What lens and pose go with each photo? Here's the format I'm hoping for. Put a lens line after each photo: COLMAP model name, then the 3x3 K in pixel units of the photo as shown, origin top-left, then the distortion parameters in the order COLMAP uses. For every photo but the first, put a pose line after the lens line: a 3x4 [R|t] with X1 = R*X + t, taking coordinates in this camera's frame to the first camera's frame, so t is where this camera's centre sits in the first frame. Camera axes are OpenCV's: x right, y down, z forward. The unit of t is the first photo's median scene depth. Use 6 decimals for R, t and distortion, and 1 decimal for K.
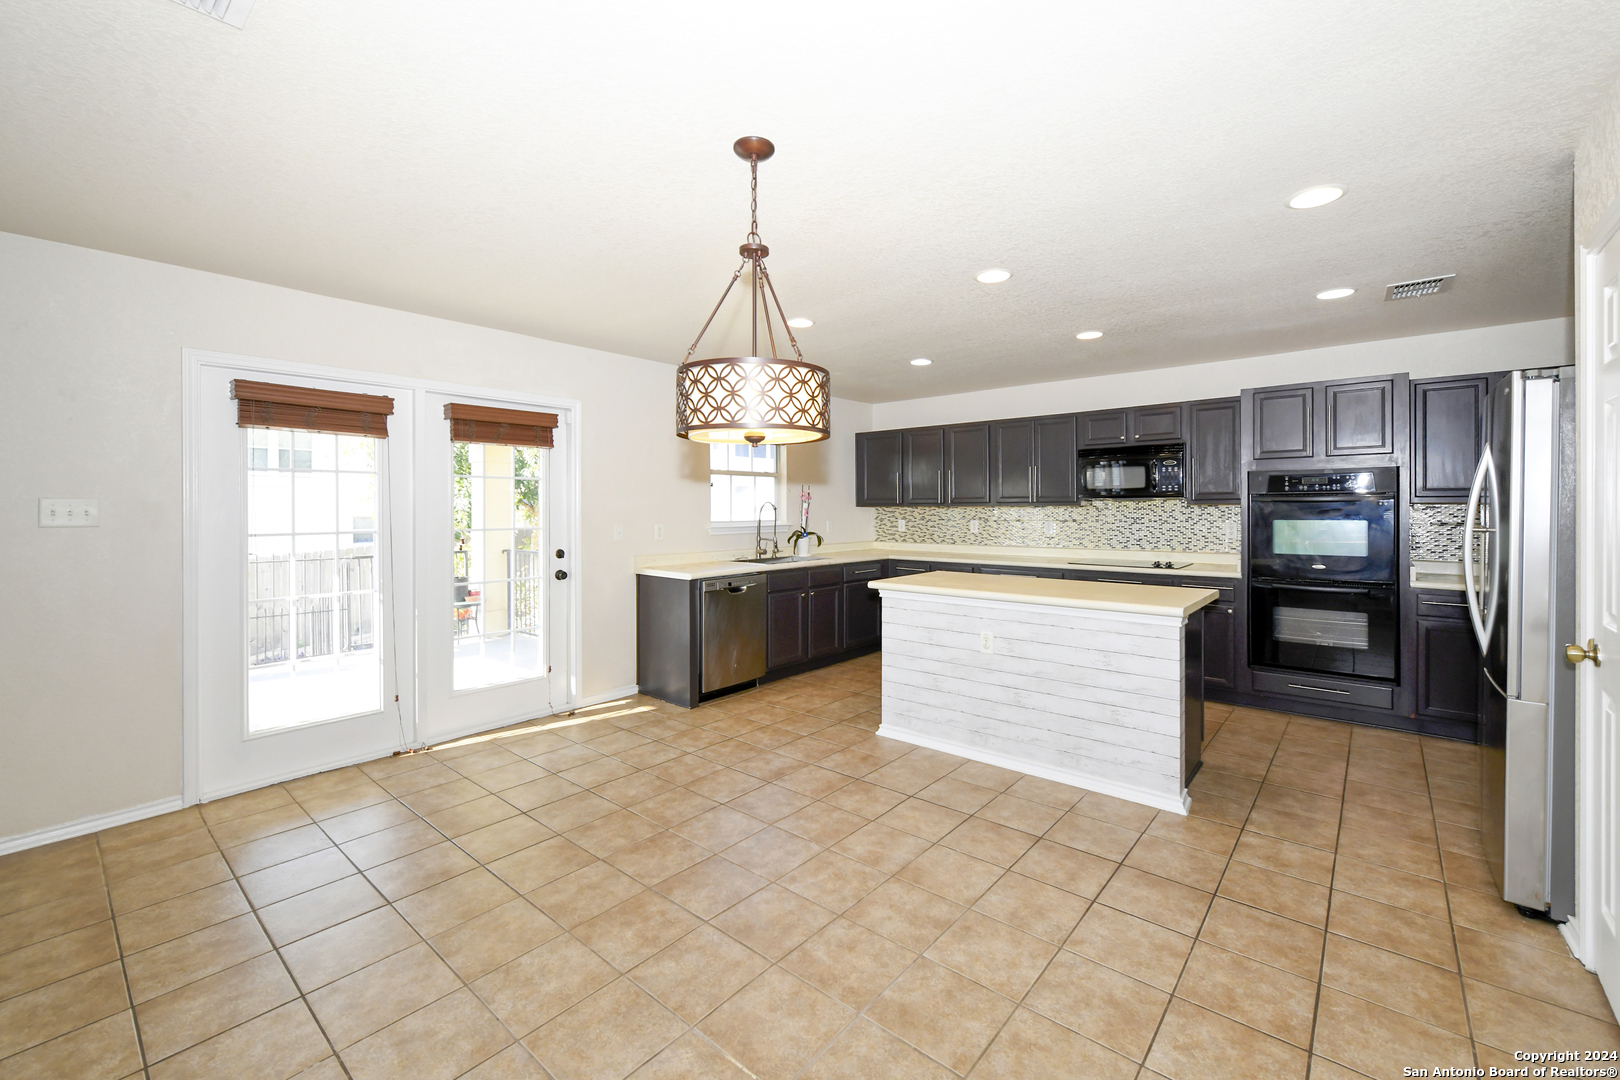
lens RADIAL K [[654.3, 0, 844.9], [0, 654.3, 508.8], [0, 0, 1]] dist [0.000639, -0.000652]
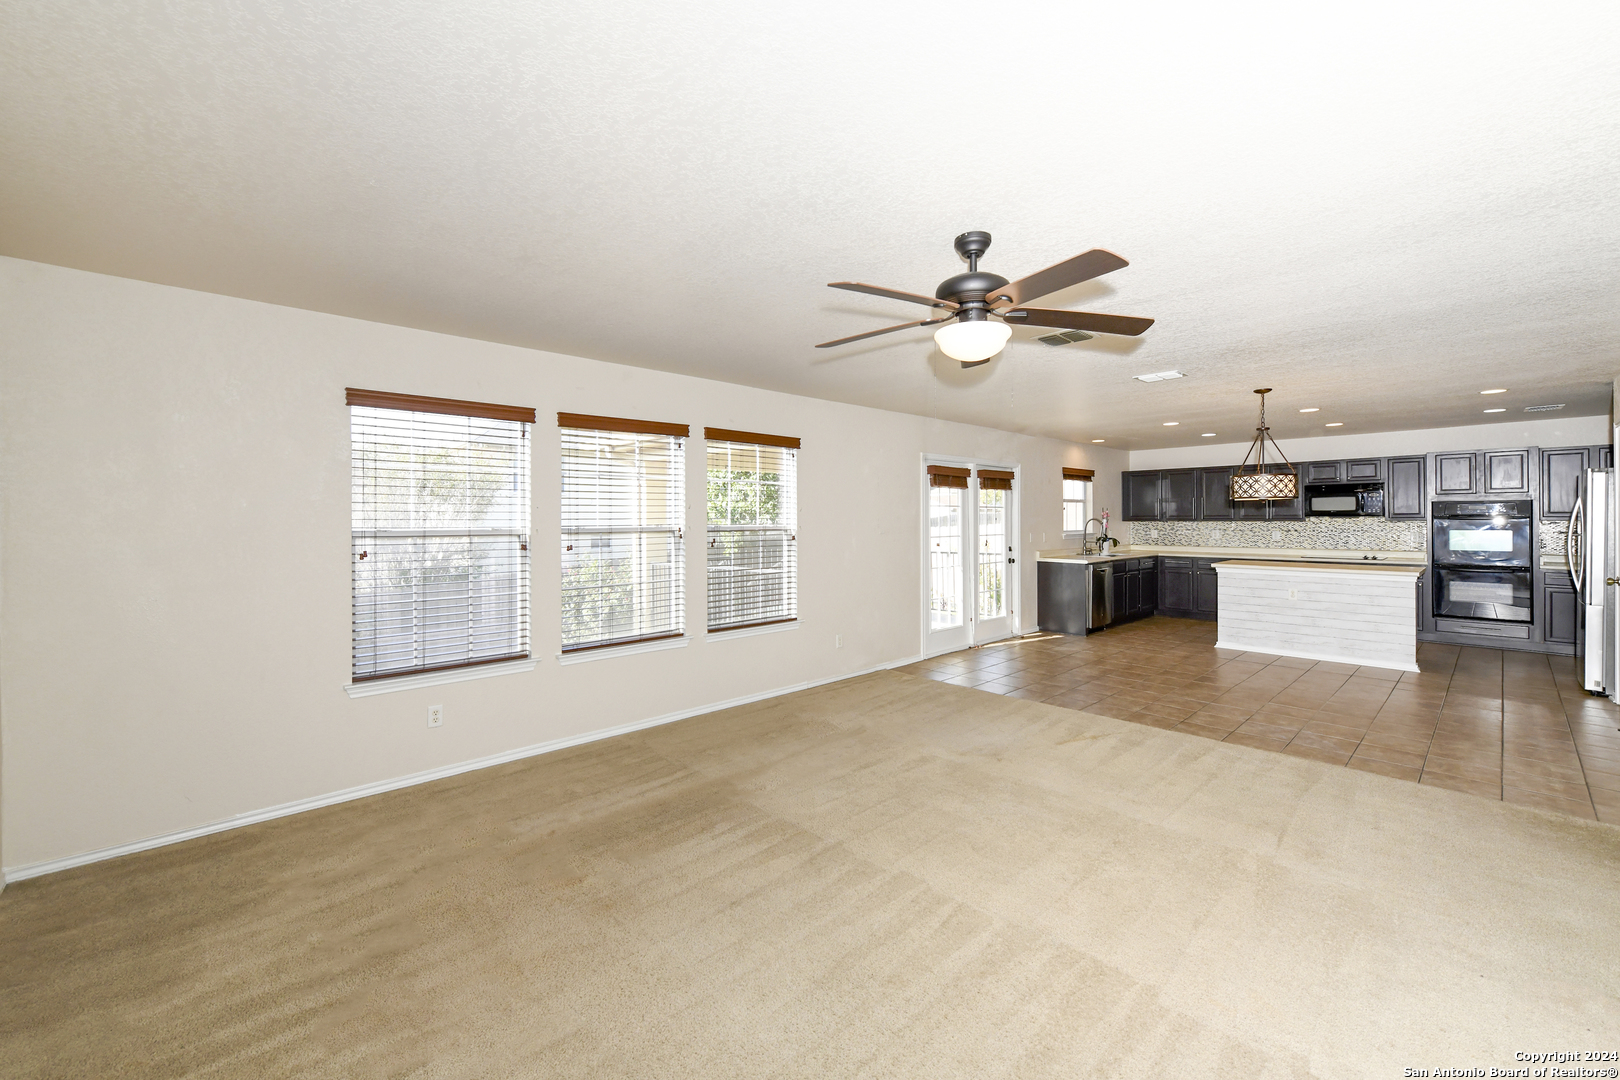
lens RADIAL K [[654.3, 0, 831.0], [0, 654.3, 517.0], [0, 0, 1]] dist [0.000639, -0.000652]
pose [[0.993654, -0.001666, -0.112467, -0.737732], [0.001276, 0.999993, -0.003543, -0.013157], [0.112472, 0.003377, 0.993649, -0.853466]]
